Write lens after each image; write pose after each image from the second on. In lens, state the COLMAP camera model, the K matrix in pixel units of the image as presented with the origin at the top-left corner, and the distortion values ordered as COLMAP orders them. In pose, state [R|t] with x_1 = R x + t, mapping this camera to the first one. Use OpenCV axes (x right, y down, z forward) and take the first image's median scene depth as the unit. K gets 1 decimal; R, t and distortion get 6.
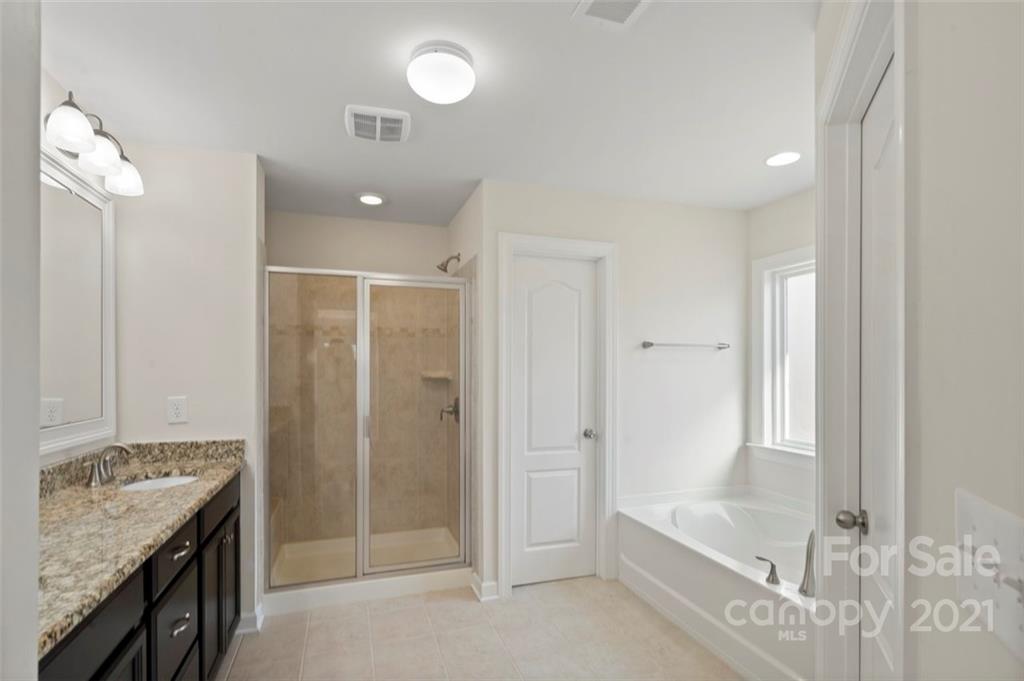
lens RADIAL K [[477.9, 0, 504.8], [0, 477.9, 372.8], [0, 0, 1]] dist [-0.003287, 0.002914]
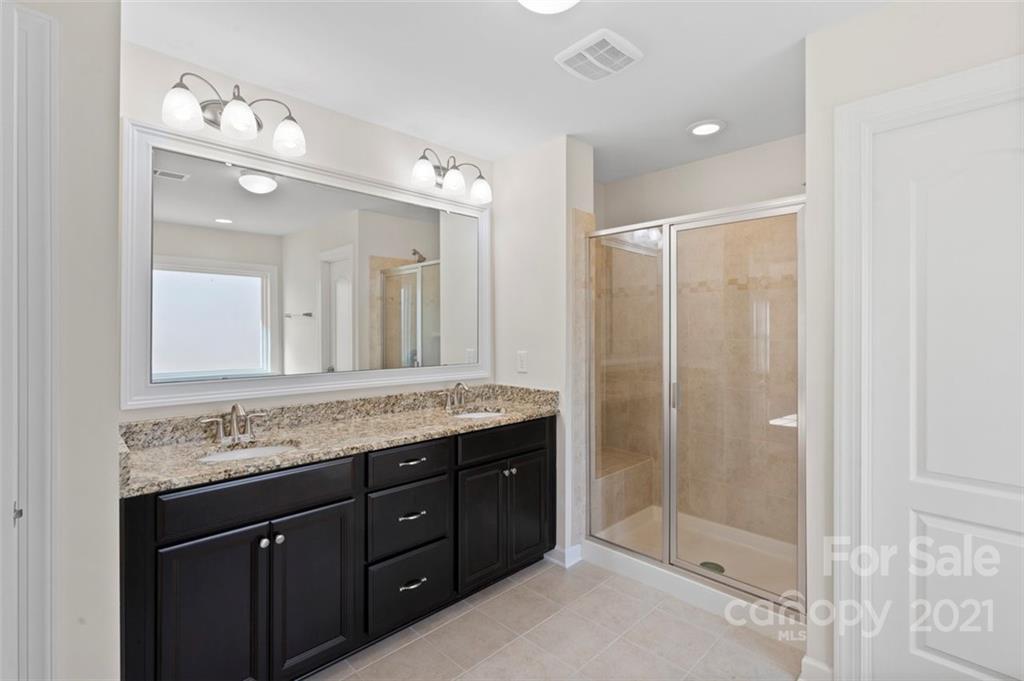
lens RADIAL K [[477.9, 0, 516.1], [0, 477.9, 332.2], [0, 0, 1]] dist [-0.003287, 0.002914]
pose [[0.441998, 0.000967, -0.897016, 0.437133], [-0.005636, 0.999983, -0.001699, 0.001746], [0.896998, 0.005806, 0.441995, 0.428351]]
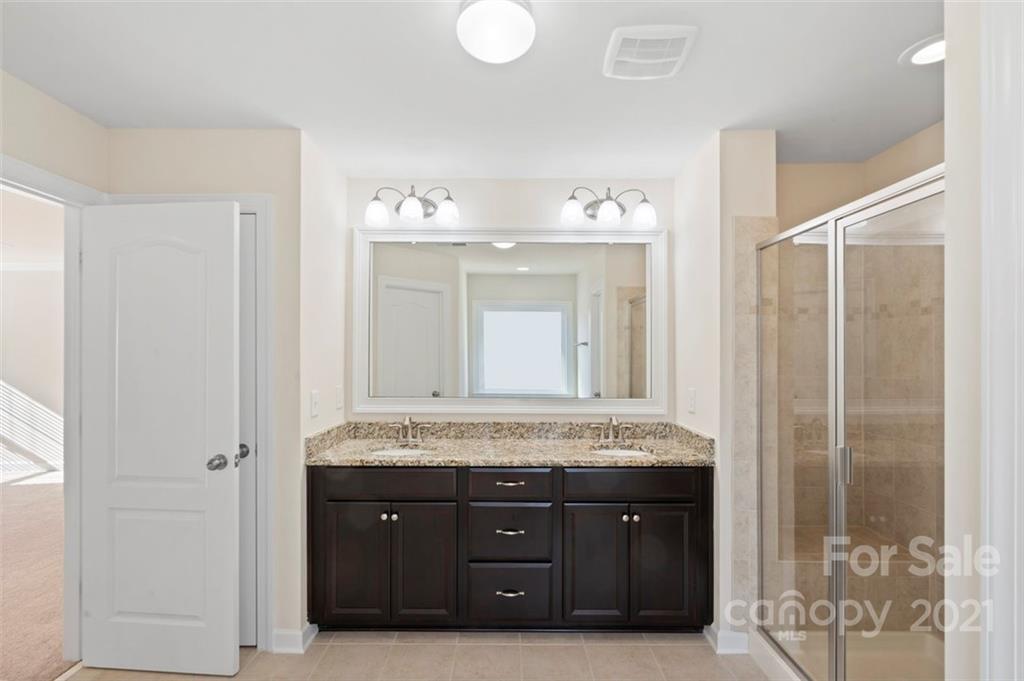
lens RADIAL K [[477.9, 0, 507.3], [0, 477.9, 353.4], [0, 0, 1]] dist [-0.003287, 0.002914]
pose [[-0.315402, -0.001645, -0.948957, 0.494960], [-0.012106, 0.999924, 0.002291, -0.028323], [0.948881, 0.012210, -0.315398, 0.942840]]
